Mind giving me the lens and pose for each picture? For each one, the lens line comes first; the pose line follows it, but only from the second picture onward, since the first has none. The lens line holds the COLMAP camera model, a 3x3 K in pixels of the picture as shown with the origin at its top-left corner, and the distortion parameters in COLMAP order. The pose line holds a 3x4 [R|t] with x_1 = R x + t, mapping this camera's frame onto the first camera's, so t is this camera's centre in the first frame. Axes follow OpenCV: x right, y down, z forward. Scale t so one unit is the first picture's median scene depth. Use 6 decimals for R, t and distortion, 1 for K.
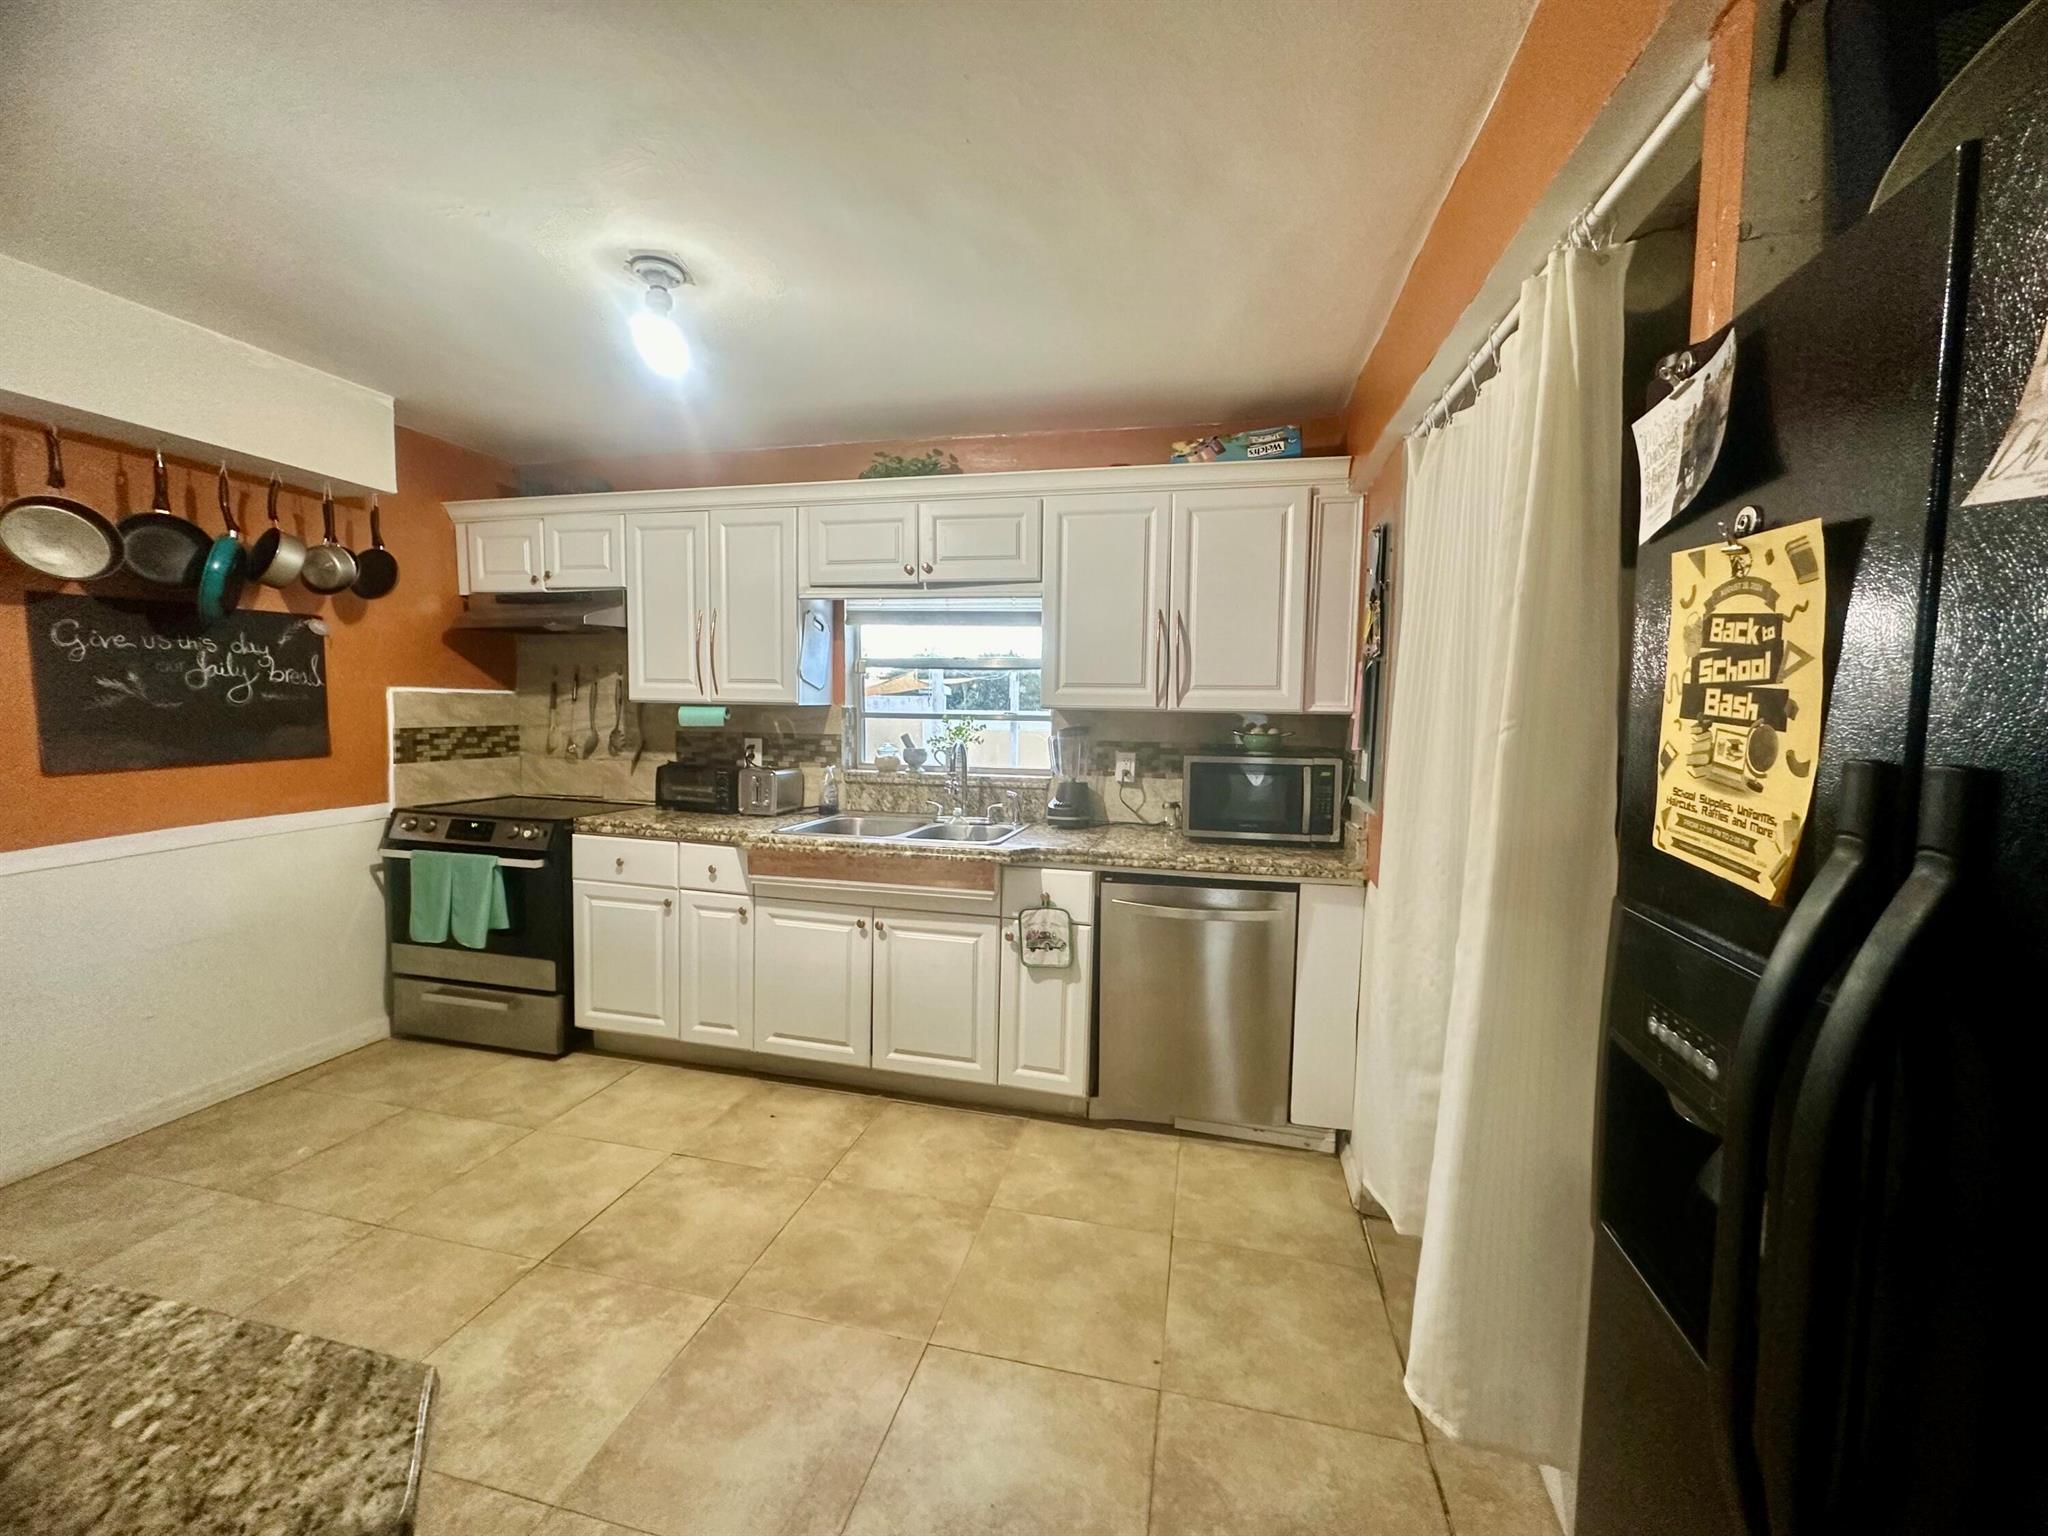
lens RADIAL K [[815.0, 0, 1022.7], [0, 815.0, 764.5], [0, 0, 1]] dist [-0.000511, 0.000404]
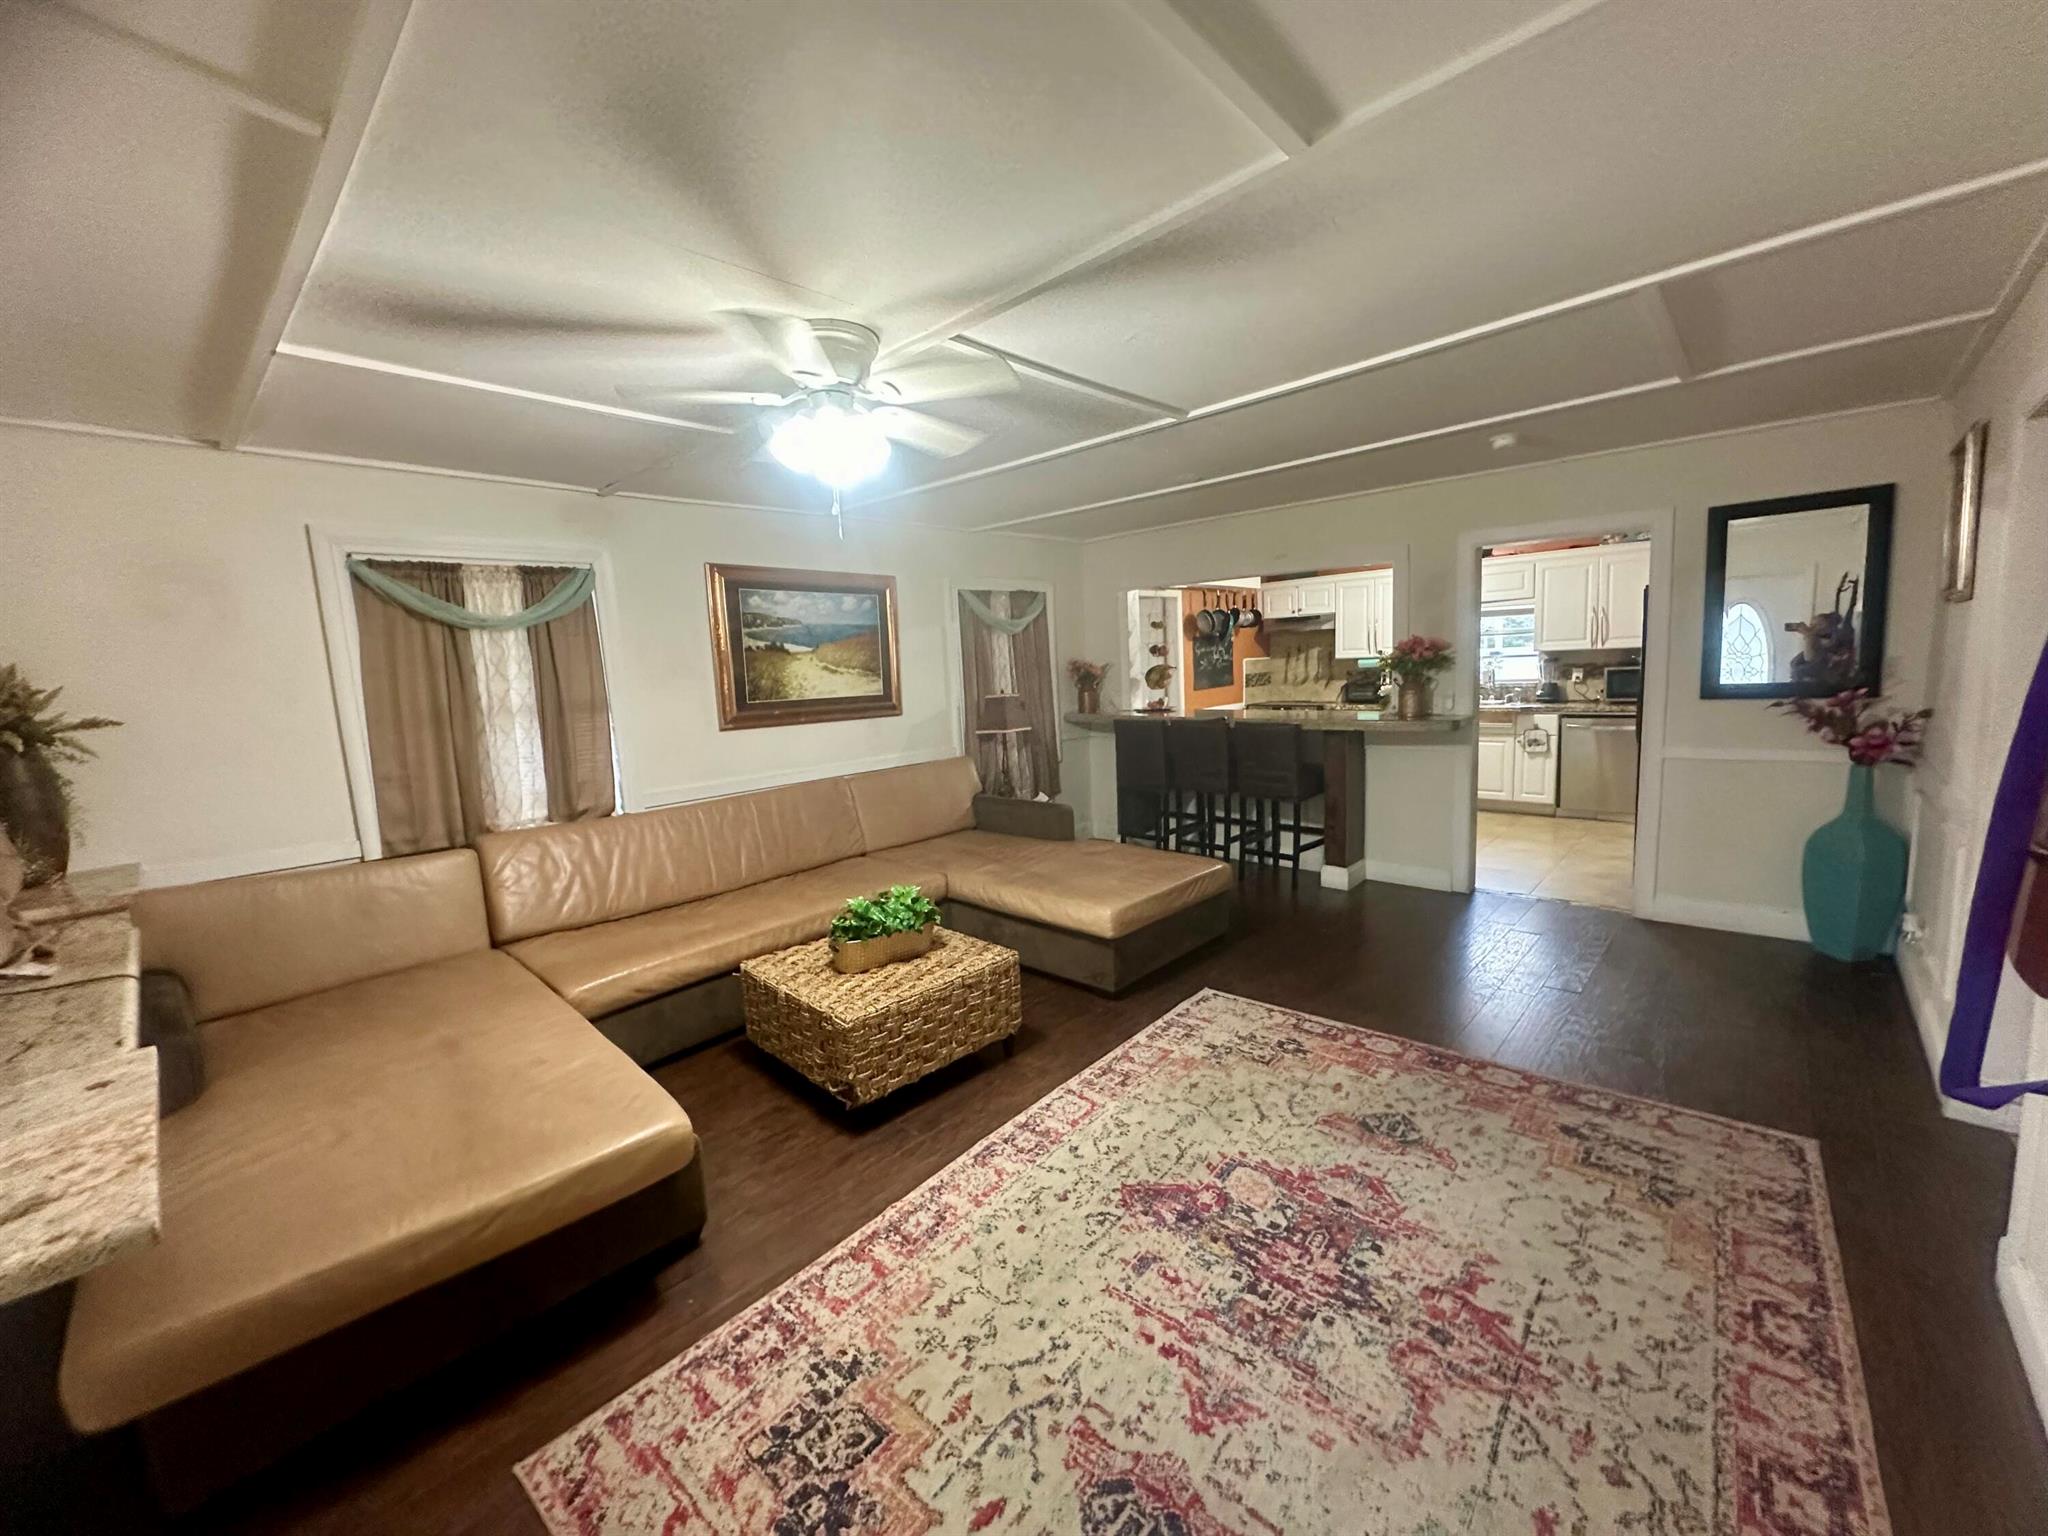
lens RADIAL K [[815.0, 0, 1018.1], [0, 815.0, 765.4], [0, 0, 1]] dist [-0.000511, 0.000404]
pose [[0.866118, 0.006069, -0.499802, -0.085725], [0.023847, 0.998286, 0.053446, 0.094580], [0.499270, -0.058210, 0.864489, -1.731245]]
